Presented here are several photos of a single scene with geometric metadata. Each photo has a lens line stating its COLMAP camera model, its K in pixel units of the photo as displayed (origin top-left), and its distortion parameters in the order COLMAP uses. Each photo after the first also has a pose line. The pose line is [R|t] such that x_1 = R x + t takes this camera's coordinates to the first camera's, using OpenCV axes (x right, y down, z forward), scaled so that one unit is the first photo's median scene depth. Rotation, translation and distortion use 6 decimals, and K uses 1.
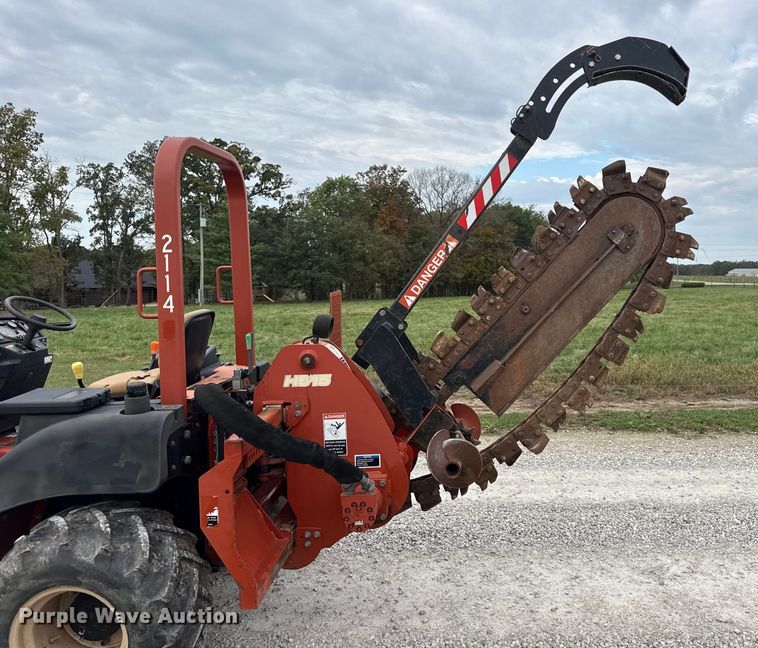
lens RADIAL K [[665.6, 0, 467.9], [0, 665.6, 301.1], [0, 0, 1]] dist [0.108289, -0.145949]
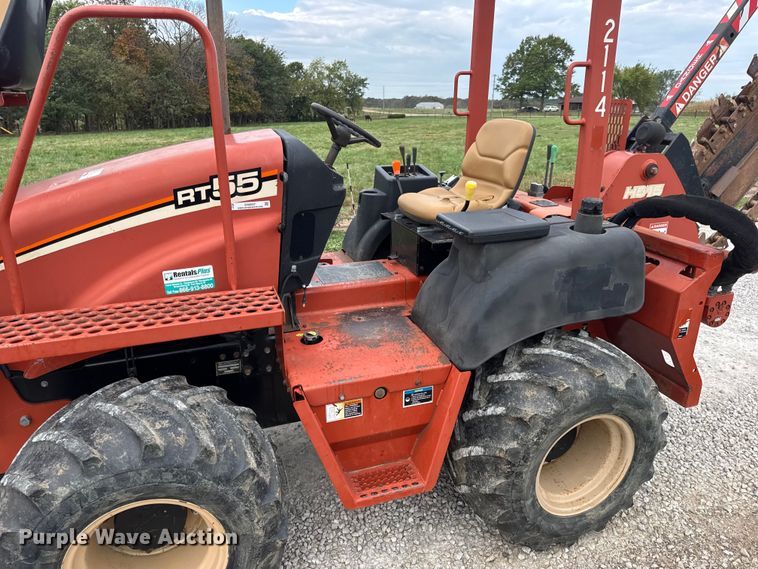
lens RADIAL K [[549.4, 0, 379.0], [0, 549.4, 284.5], [0, 0, 1]] dist [0.055892, -0.076200]
pose [[0.946715, -0.099708, 0.306250, -0.791074], [0.014467, 0.963078, 0.268835, 0.023604], [-0.321747, -0.250080, 0.913203, 0.317134]]
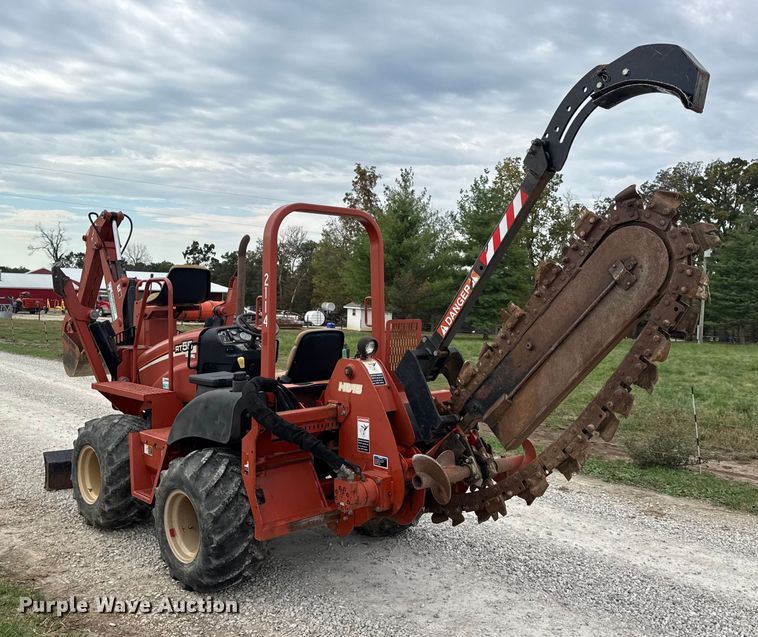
lens RADIAL K [[724.5, 0, 379.0], [0, 724.5, 318.5], [0, 0, 1]] dist [0.169760, -0.350549]
pose [[0.667547, 0.042453, -0.743356, 0.731508], [-0.062164, 0.998065, 0.001175, -0.014992], [0.741968, 0.045426, 0.668895, 0.112252]]
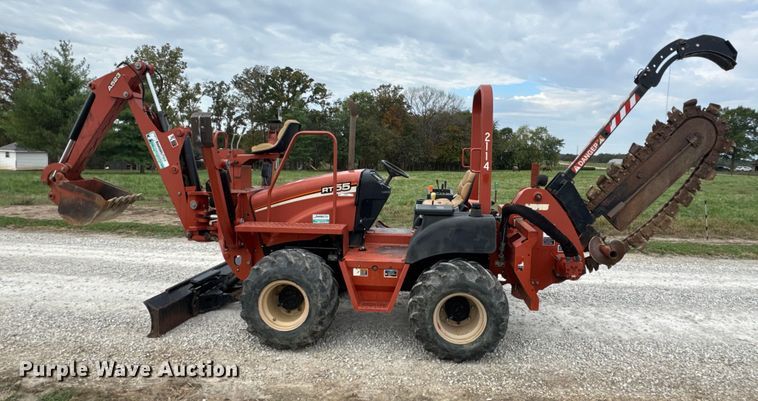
lens RADIAL K [[440.8, 0, 390.4], [0, 440.8, 180.6], [0, 0, 1]] dist [0.000109, 0.001358]
pose [[0.996166, 0.036234, -0.079625, -0.519754], [-0.034991, 0.999244, 0.016951, 0.029800], [0.080179, -0.014100, 0.996681, -0.313193]]
